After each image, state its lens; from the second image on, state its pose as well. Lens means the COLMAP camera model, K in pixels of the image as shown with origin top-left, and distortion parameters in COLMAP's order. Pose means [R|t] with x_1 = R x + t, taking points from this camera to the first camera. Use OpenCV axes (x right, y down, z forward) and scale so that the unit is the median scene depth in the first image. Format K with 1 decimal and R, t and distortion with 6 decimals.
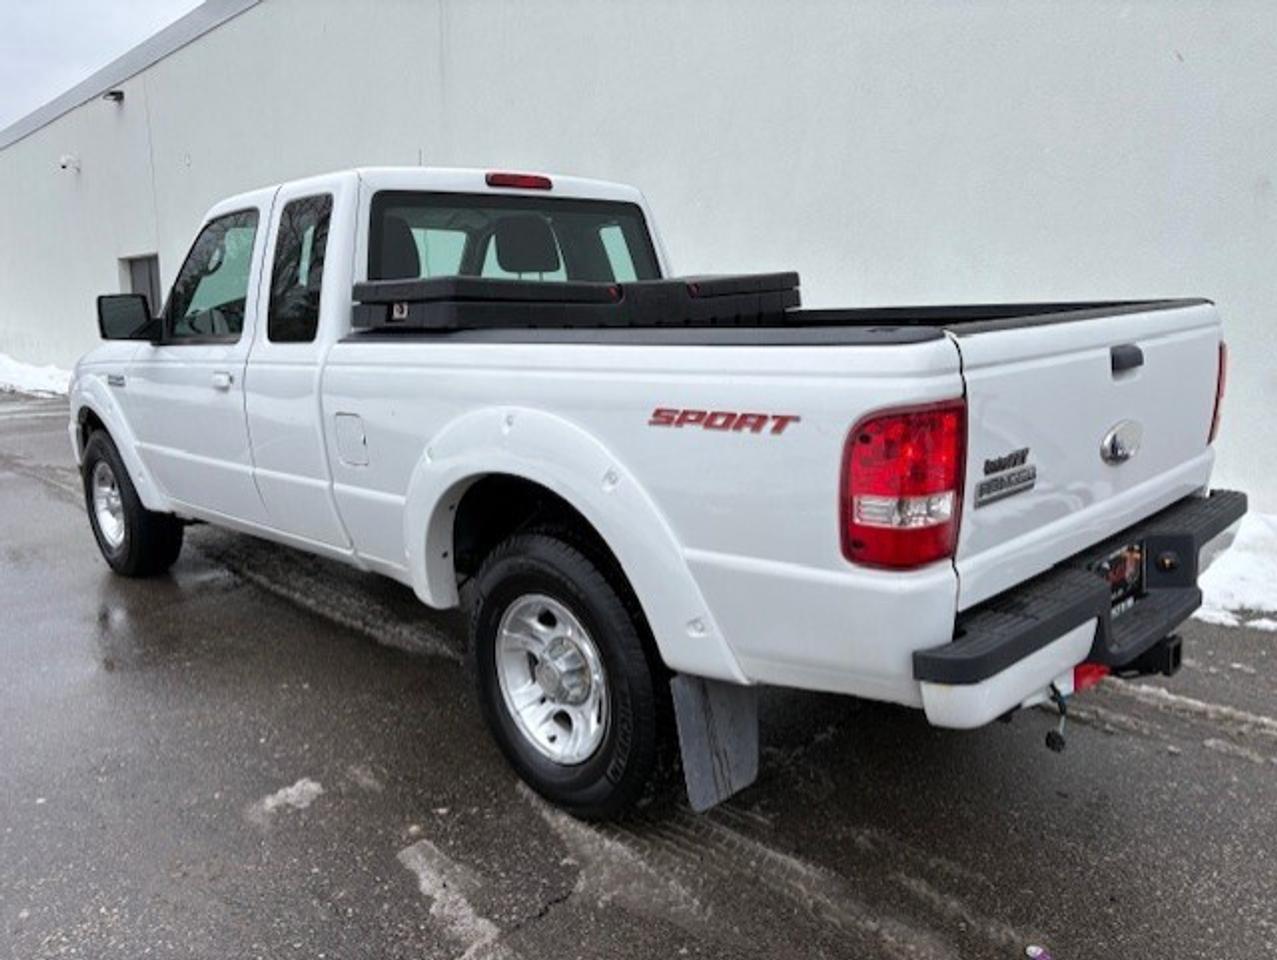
lens RADIAL K [[963.1, 0, 638.5], [0, 963.1, 480.0], [0, 0, 1]] dist [0.060704, -0.040367]
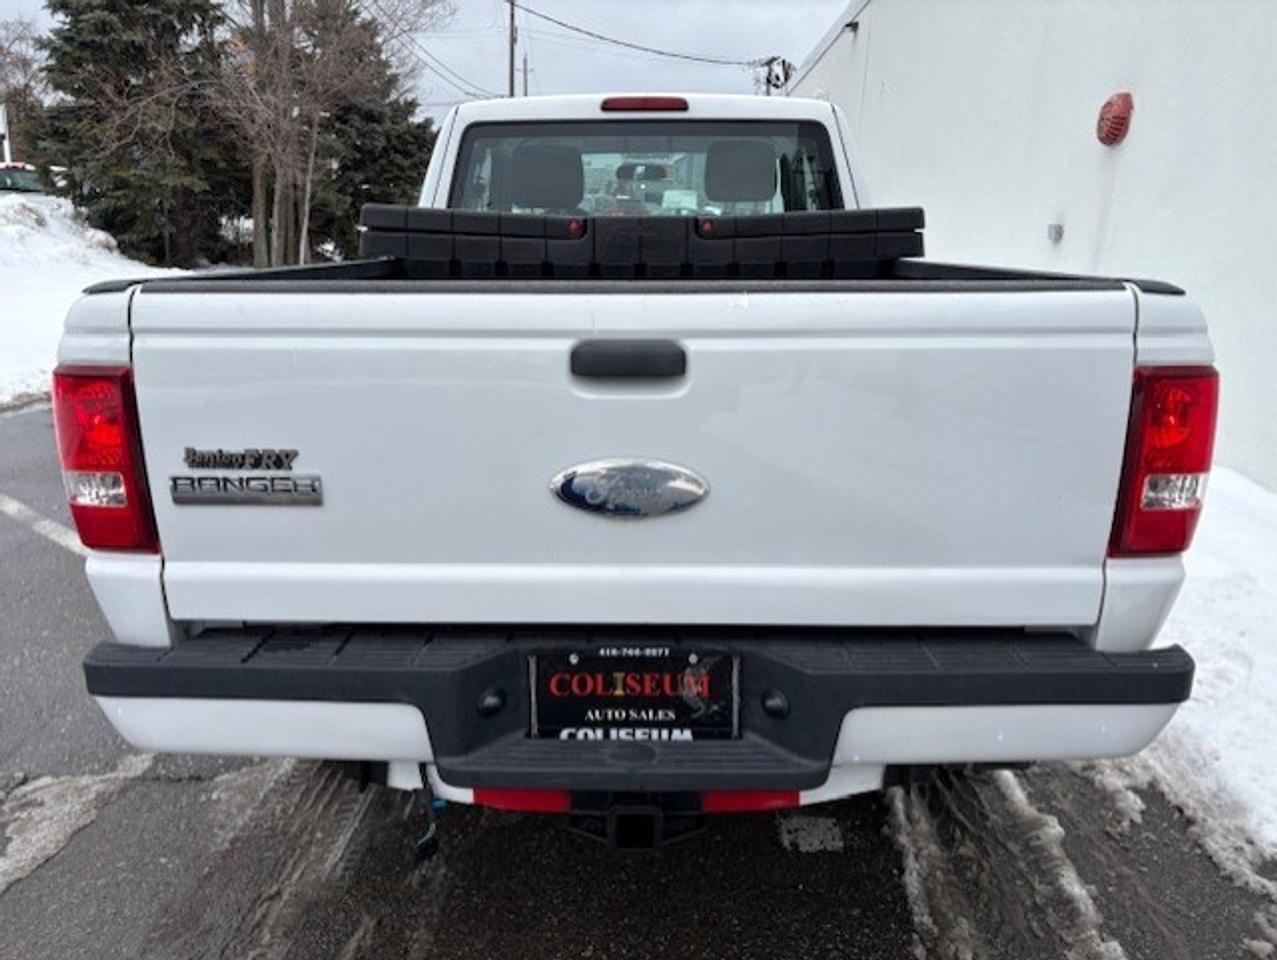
lens RADIAL K [[963.1, 0, 638.5], [0, 963.1, 480.0], [0, 0, 1]] dist [0.060704, -0.040367]
pose [[0.700457, 0.214505, -0.680697, 0.843664], [-0.162488, 0.976647, 0.140562, -0.122659], [0.694952, 0.012148, 0.718954, 0.480501]]
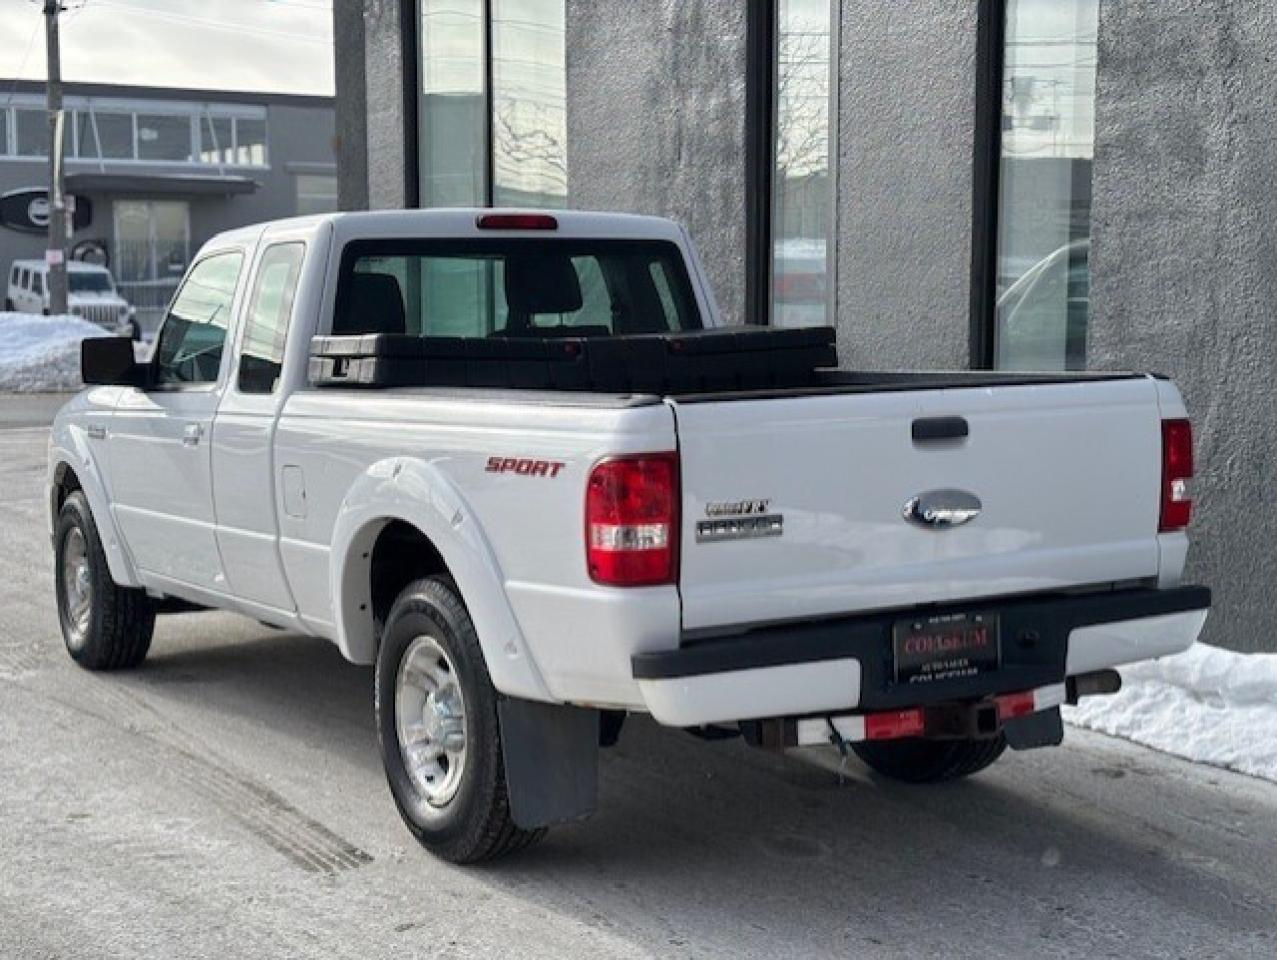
lens RADIAL K [[1905.2, 0, 635.0], [0, 1905.2, 499.3], [0, 0, 1]] dist [0.206760, -0.696287]
pose [[0.971194, 0.040975, -0.234742, 0.591368], [-0.062106, 0.994584, -0.083342, 0.127579], [0.230055, 0.095520, 0.968478, -0.961753]]
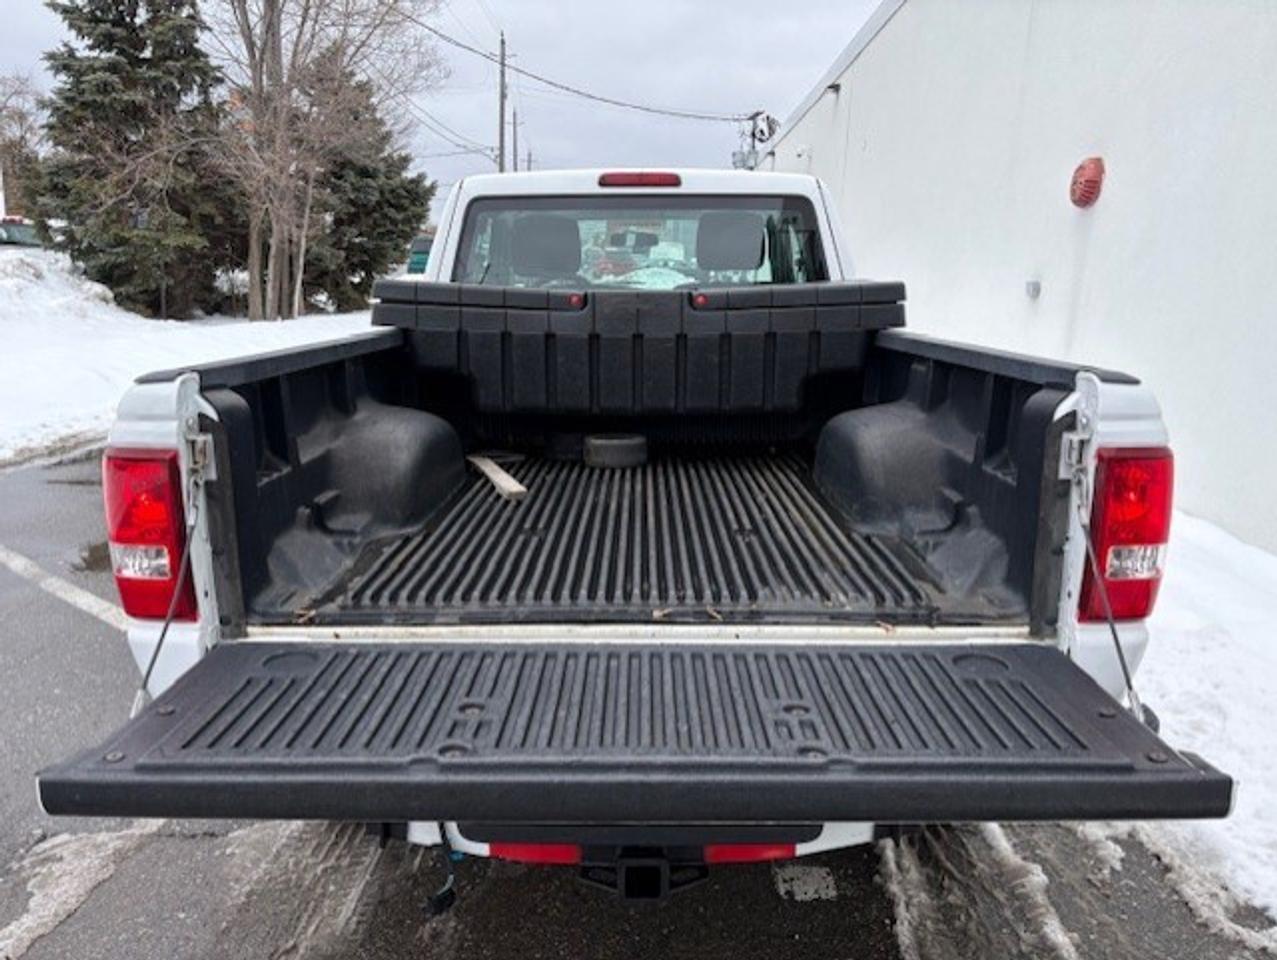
lens RADIAL K [[963.1, 0, 638.5], [0, 963.1, 480.0], [0, 0, 1]] dist [0.060704, -0.040367]
pose [[0.709271, 0.181157, -0.681261, 0.866026], [-0.161553, 0.982467, 0.093057, -0.145451], [0.686175, 0.044058, 0.726101, 0.435638]]
